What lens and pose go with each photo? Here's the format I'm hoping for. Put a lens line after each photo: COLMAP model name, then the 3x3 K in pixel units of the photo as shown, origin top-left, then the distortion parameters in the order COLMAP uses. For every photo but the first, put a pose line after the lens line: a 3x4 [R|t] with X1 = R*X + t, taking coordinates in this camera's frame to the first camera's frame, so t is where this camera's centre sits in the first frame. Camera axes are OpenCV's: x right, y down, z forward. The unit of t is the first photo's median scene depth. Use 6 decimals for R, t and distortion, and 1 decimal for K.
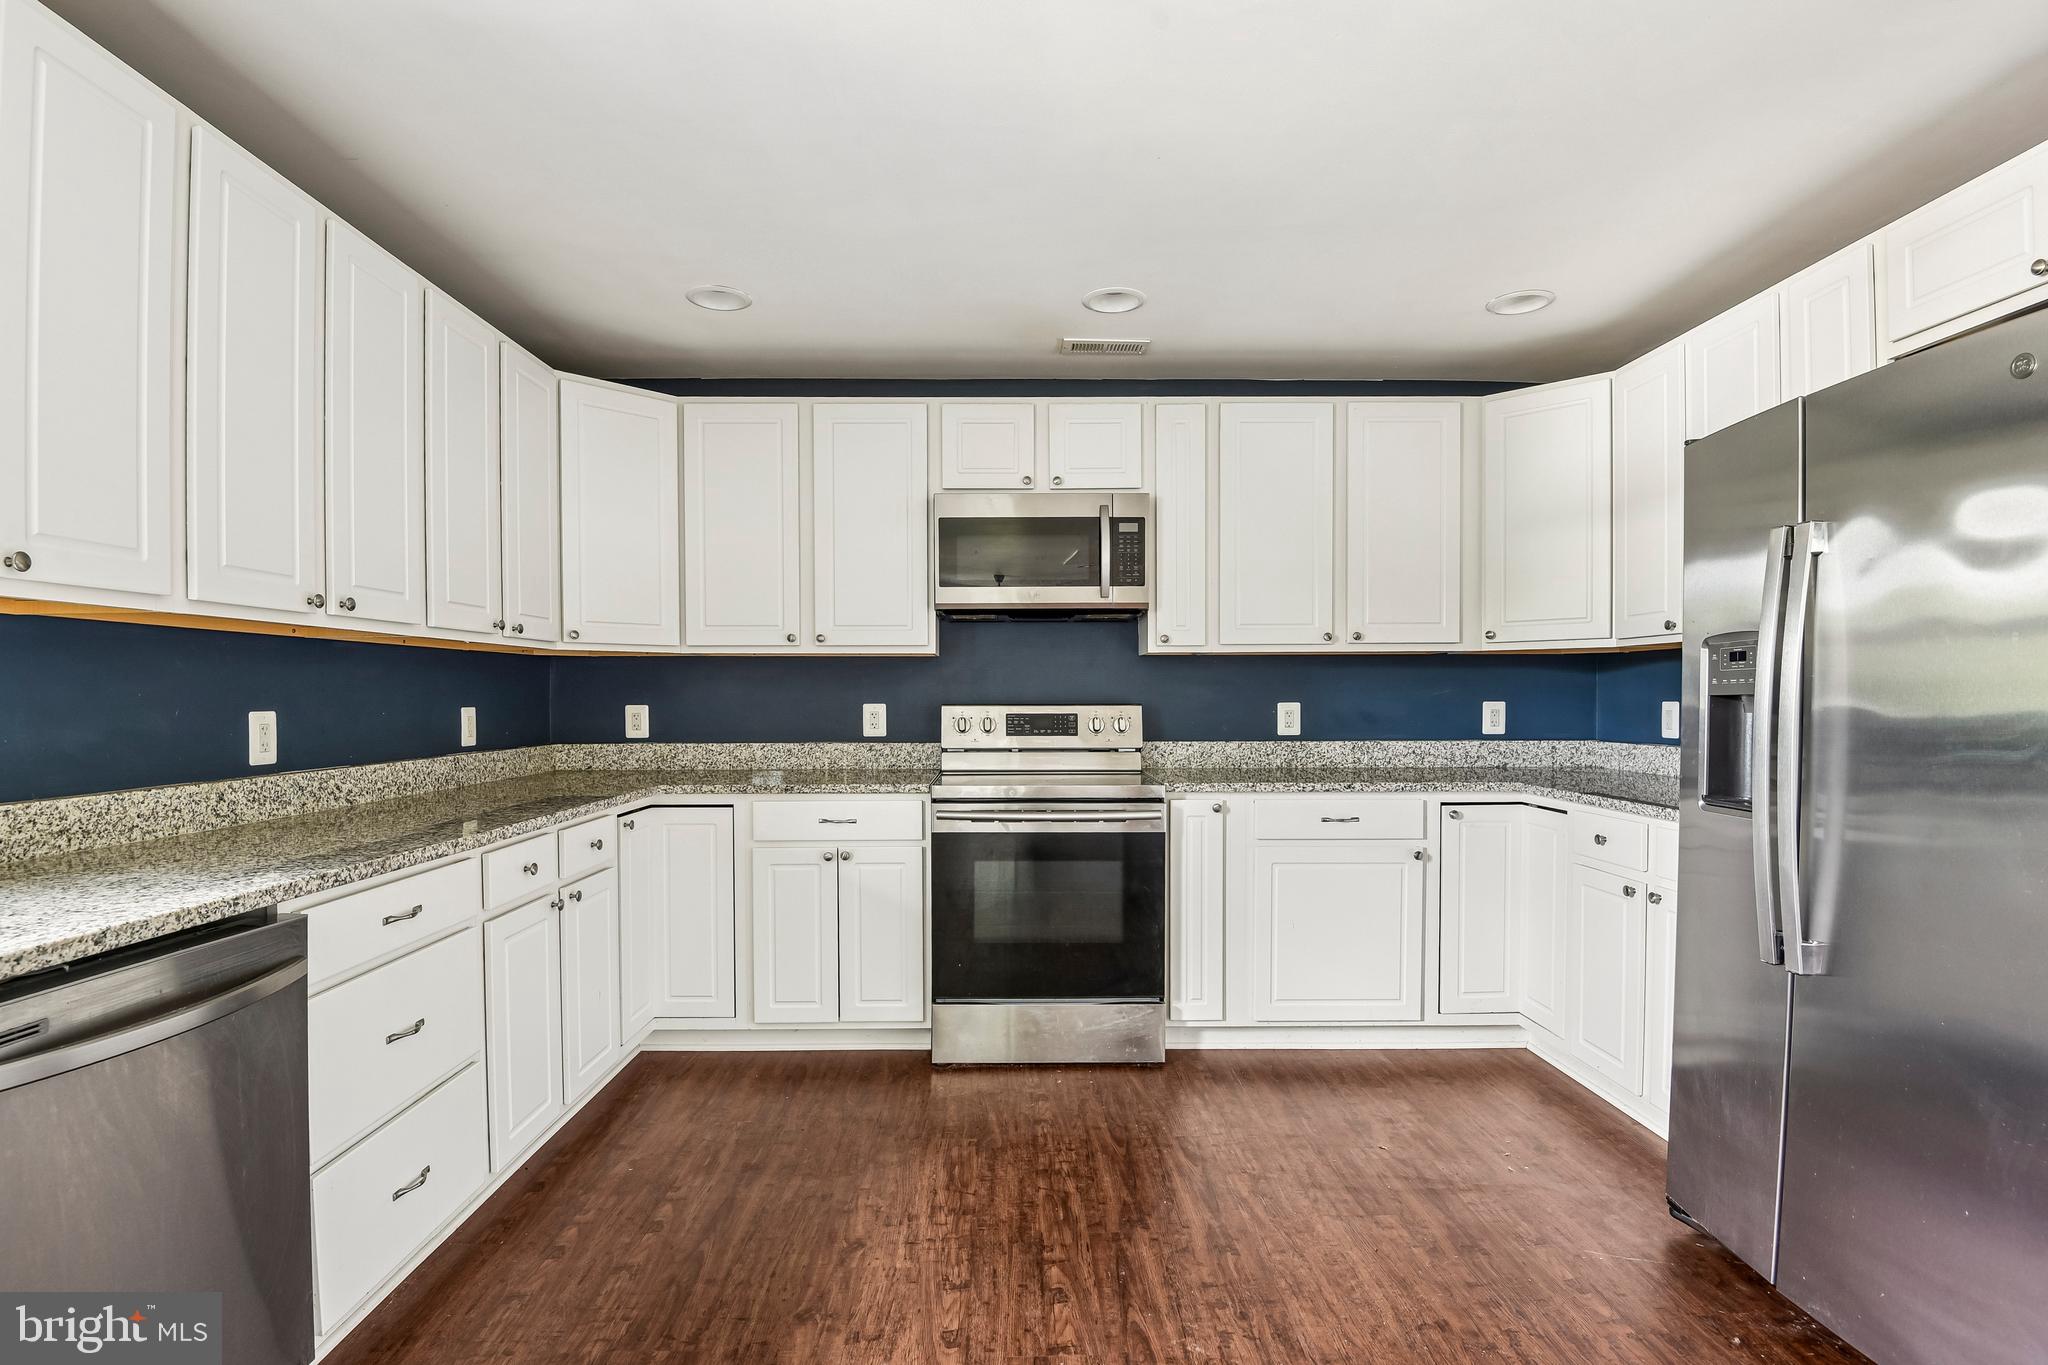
lens RADIAL K [[982.1, 0, 1015.8], [0, 982.1, 714.5], [0, 0, 1]] dist [-0.012614, -0.025193]
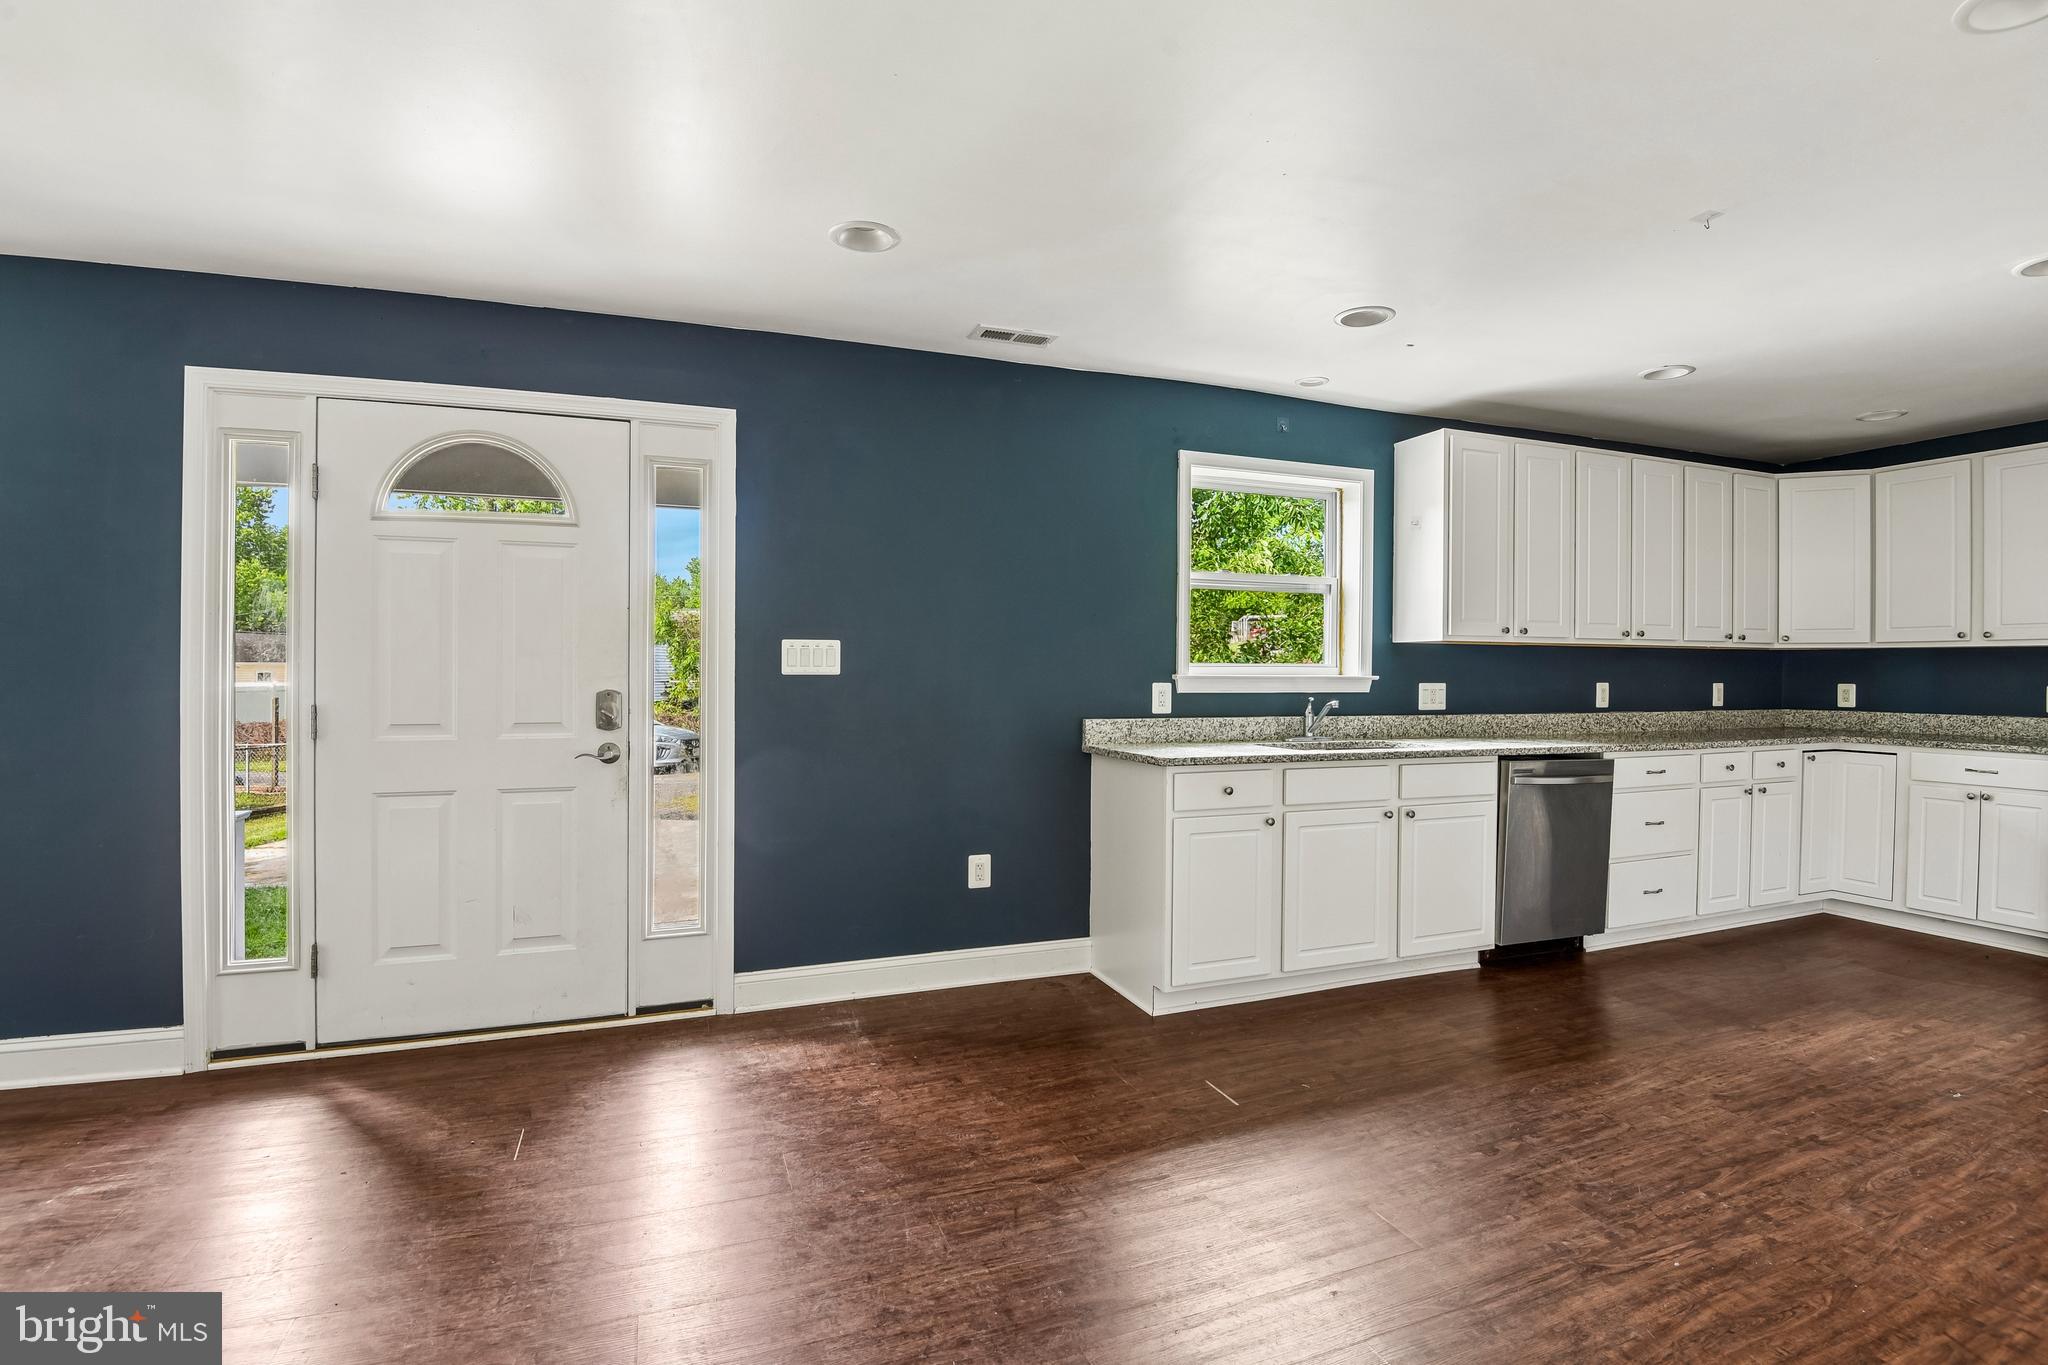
lens RADIAL K [[962.3, 0, 1020.5], [0, 962.3, 686.2], [0, 0, 1]] dist [-0.011745, -0.022517]
pose [[0.347510, 0.017740, -0.937508, 0.526048], [-0.024385, 0.999654, 0.009877, 0.010669], [0.937359, 0.019429, 0.347823, -0.658066]]
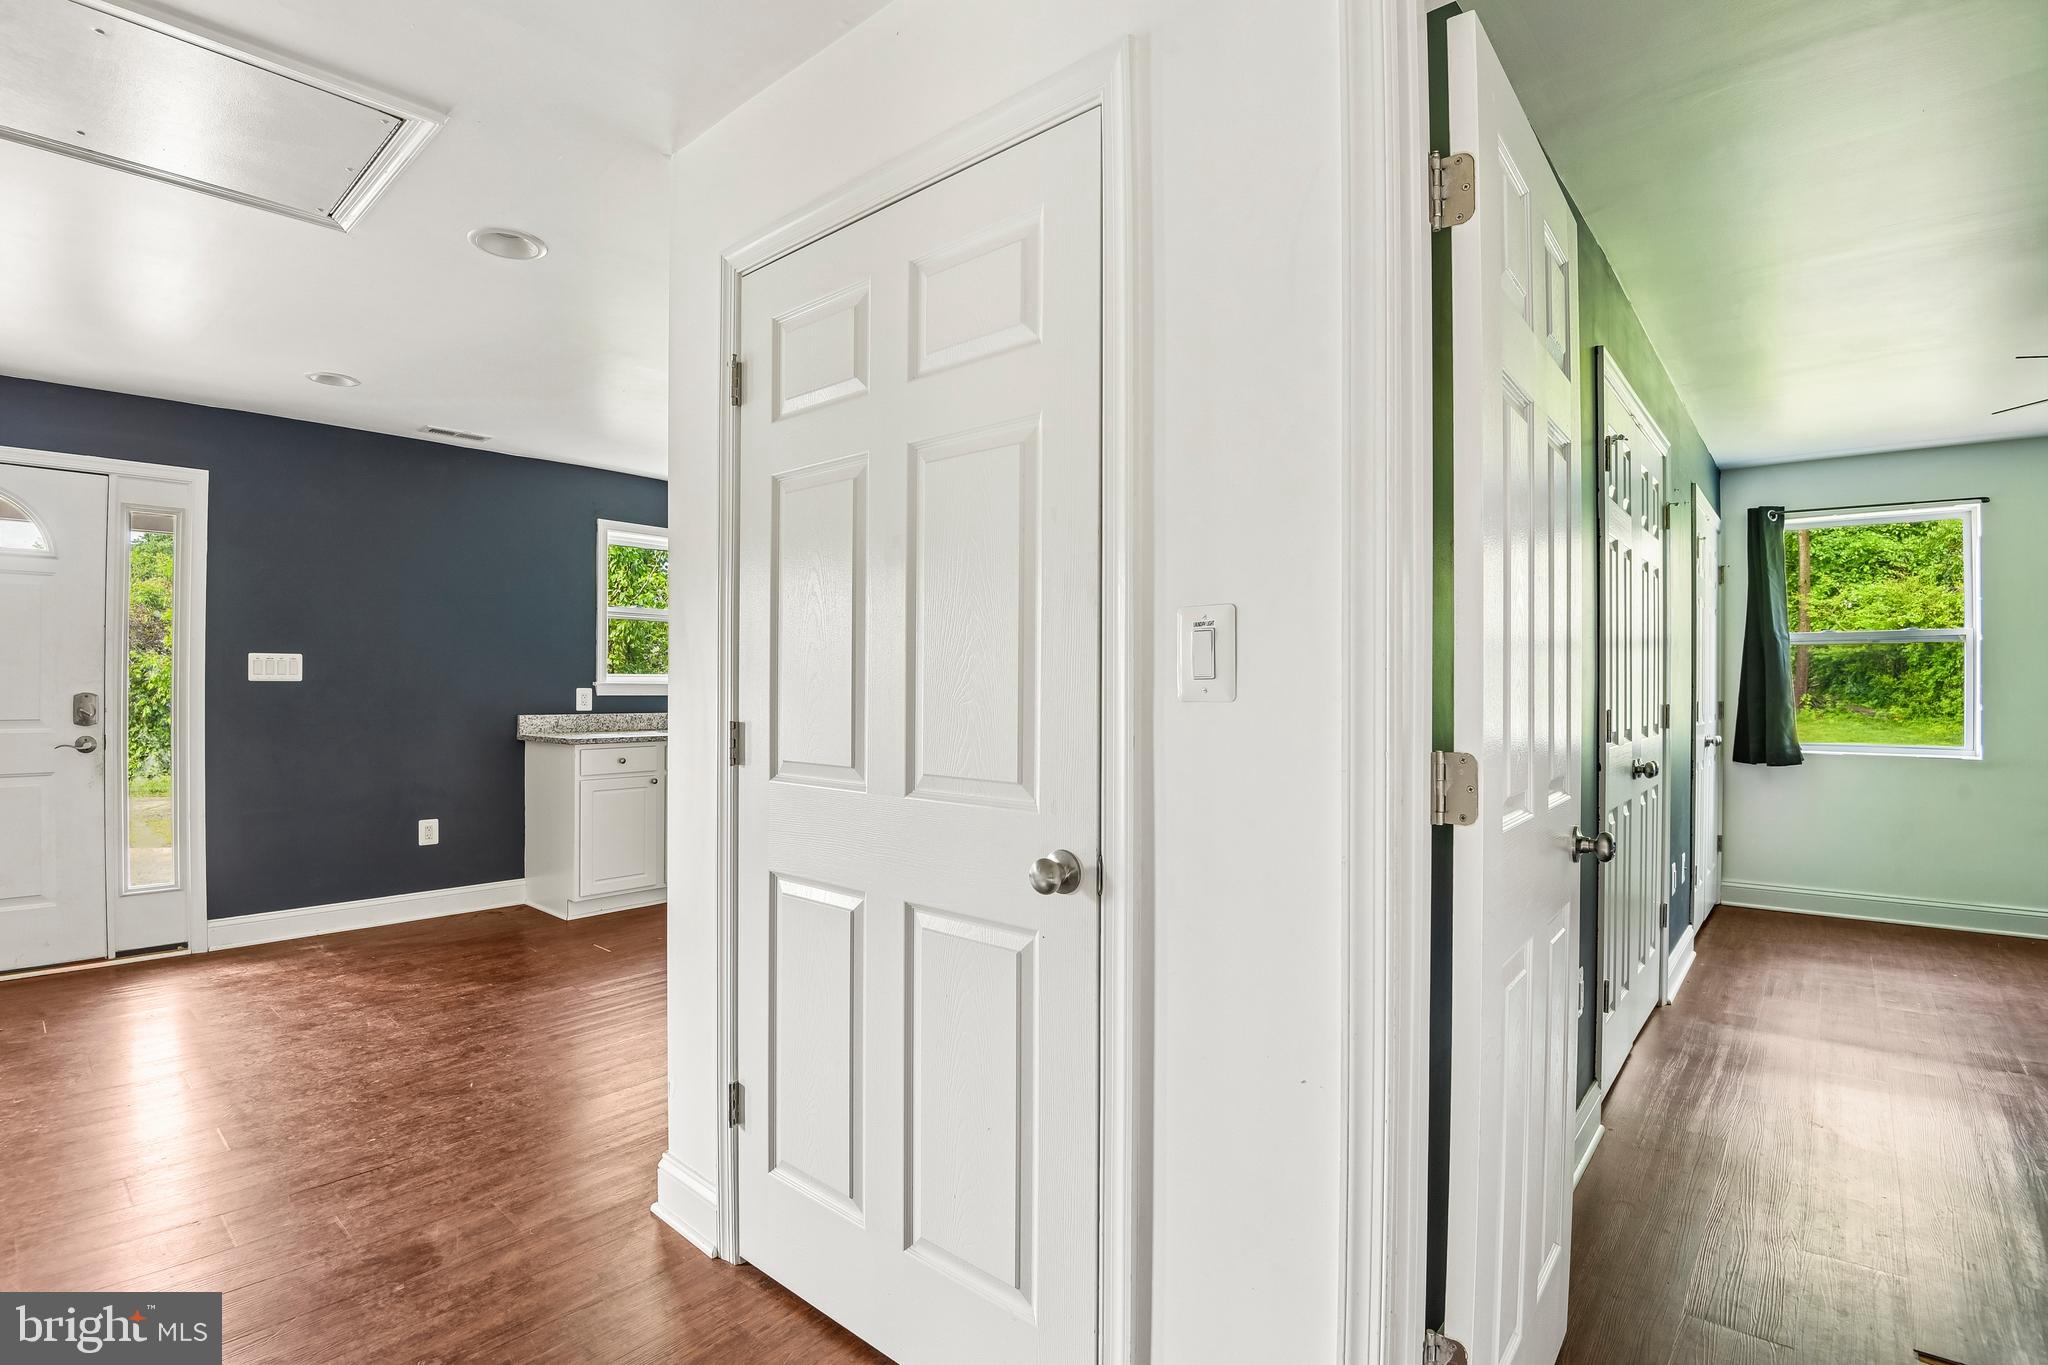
lens RADIAL K [[968.2, 0, 1081.1], [0, 968.2, 693.7], [0, 0, 1]] dist [-0.059737, 0.000133]
pose [[0.778770, 0.011445, -0.627205, 1.104343], [-0.020710, 0.999758, -0.007471, 0.017814], [0.626967, 0.018807, 0.778819, -0.797244]]
